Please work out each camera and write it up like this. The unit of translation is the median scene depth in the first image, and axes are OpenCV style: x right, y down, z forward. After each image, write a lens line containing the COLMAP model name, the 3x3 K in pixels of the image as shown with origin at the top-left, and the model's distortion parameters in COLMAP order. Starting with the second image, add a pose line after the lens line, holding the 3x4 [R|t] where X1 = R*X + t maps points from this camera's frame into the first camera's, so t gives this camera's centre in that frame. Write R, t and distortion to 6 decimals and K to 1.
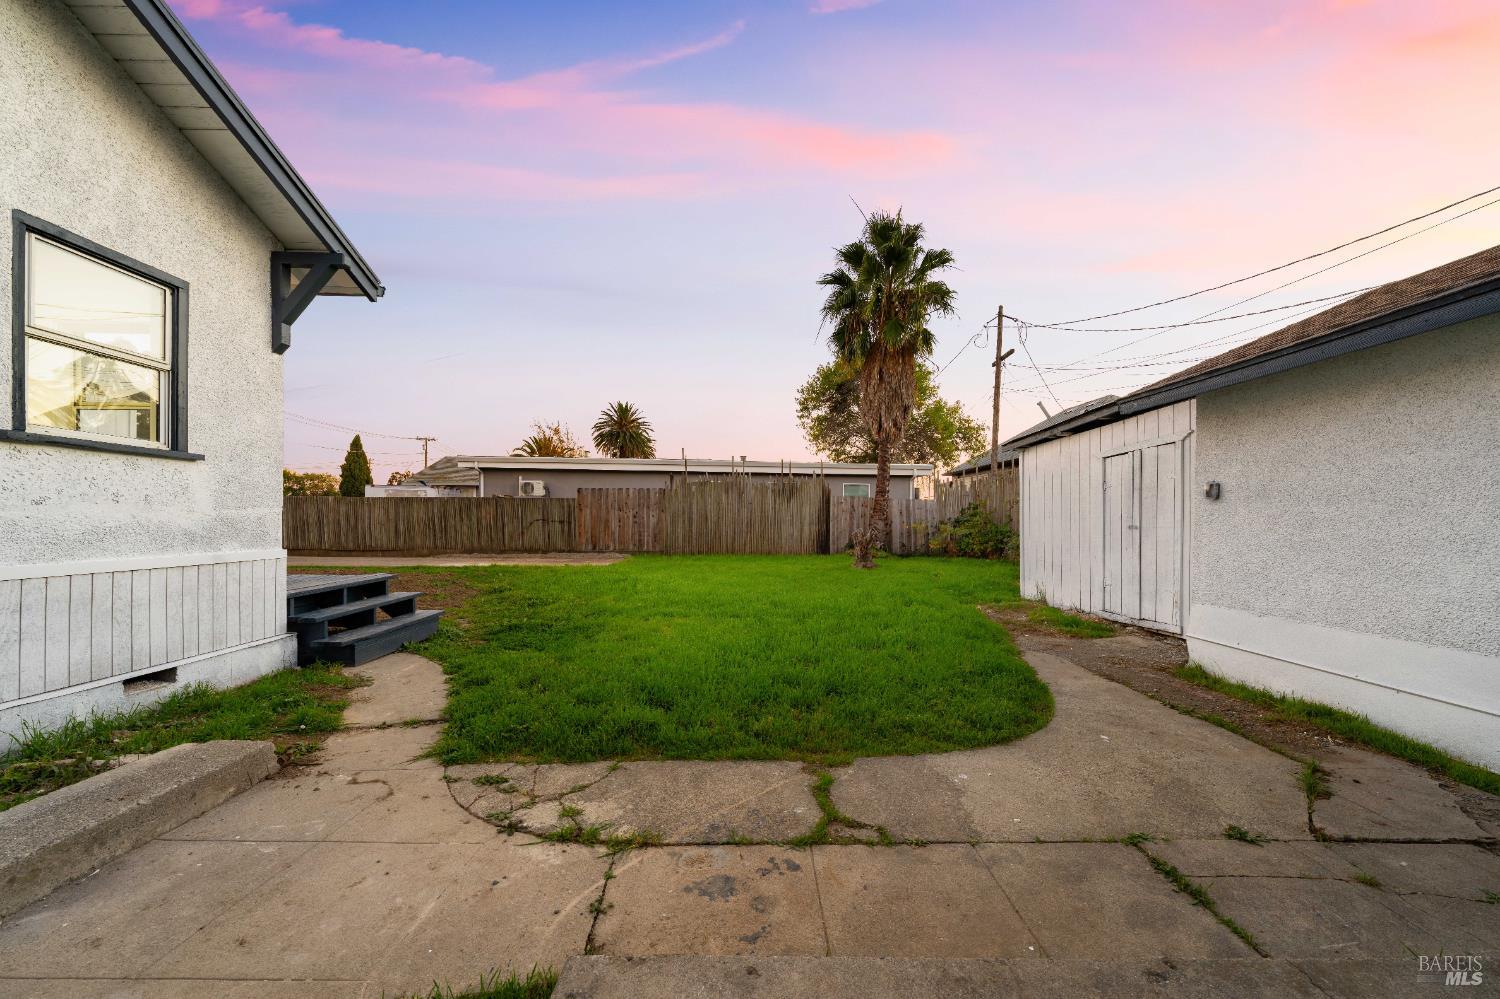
lens RADIAL K [[538.7, 0, 737.5], [0, 538.7, 521.4], [0, 0, 1]] dist [-0.002204, 0.000027]
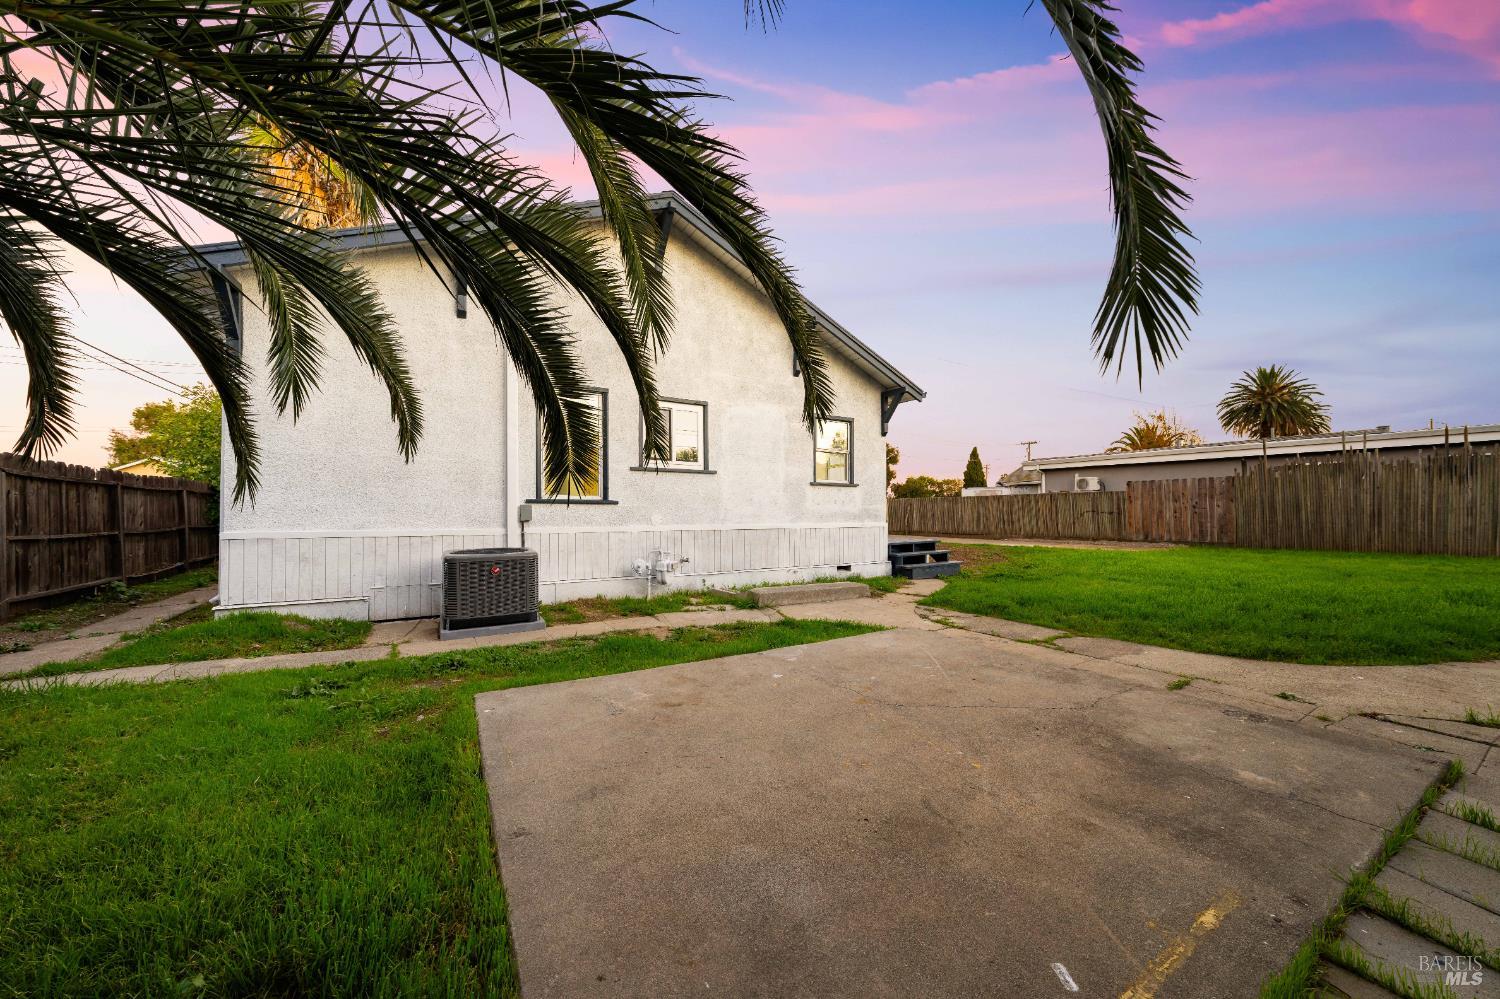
lens RADIAL K [[505.1, 0, 750.1], [0, 505.1, 513.1], [0, 0, 1]] dist [-0.000402, -0.000017]
pose [[0.496062, -0.007462, -0.868255, 0.207458], [0.001687, 0.999969, -0.007630, 0.007977], [0.868285, 0.002320, 0.496059, -0.158573]]
